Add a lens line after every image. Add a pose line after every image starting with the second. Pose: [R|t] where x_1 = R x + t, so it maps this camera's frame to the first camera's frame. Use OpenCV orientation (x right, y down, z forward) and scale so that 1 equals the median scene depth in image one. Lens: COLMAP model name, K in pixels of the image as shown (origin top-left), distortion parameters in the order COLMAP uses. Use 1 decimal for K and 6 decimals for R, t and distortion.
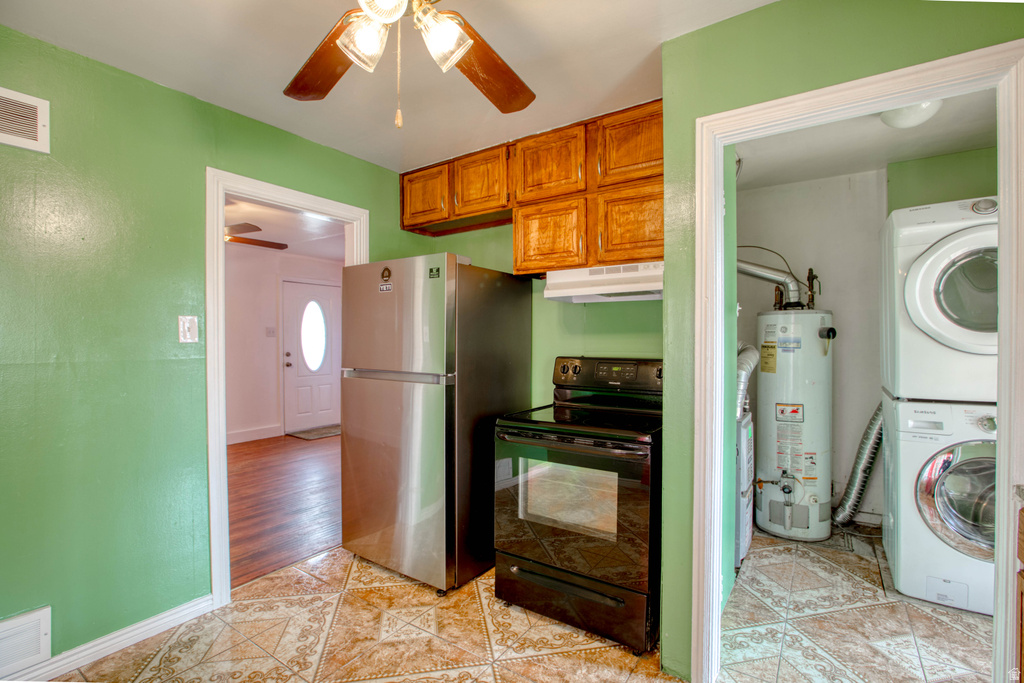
lens RADIAL K [[467.5, 0, 516.5], [0, 467.5, 340.3], [0, 0, 1]] dist [-0.037183, 0.008145]
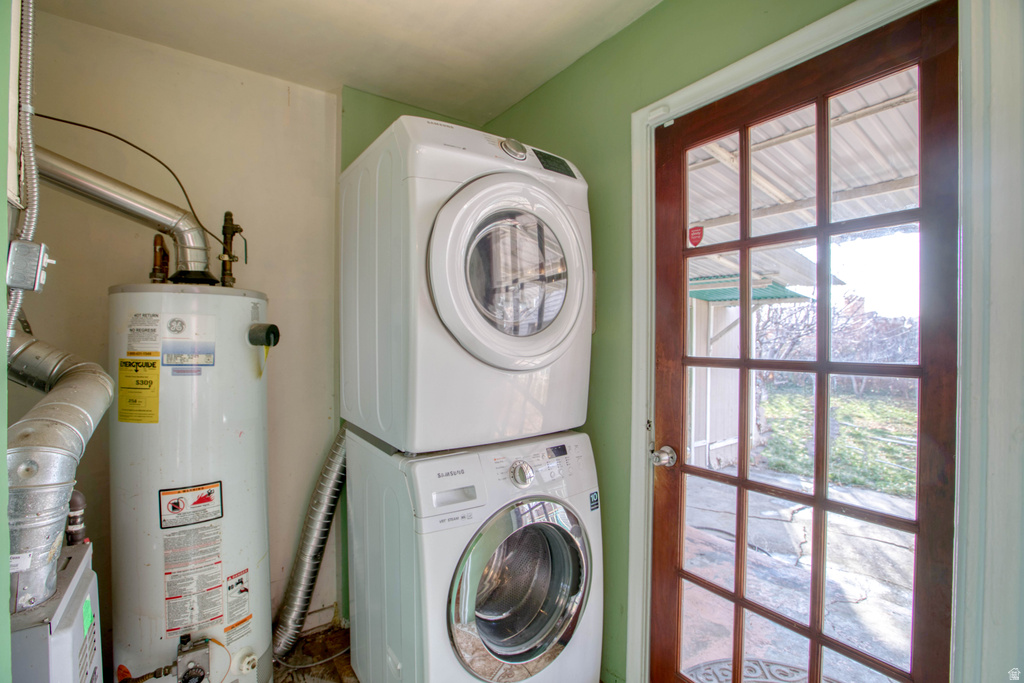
lens RADIAL K [[467.5, 0, 517.5], [0, 467.5, 349.2], [0, 0, 1]] dist [-0.037183, 0.008145]
pose [[0.359459, -0.007738, 0.933129, 0.276741], [-0.002504, 0.999954, 0.009257, -0.004911], [-0.933158, -0.005664, 0.359423, 0.522875]]
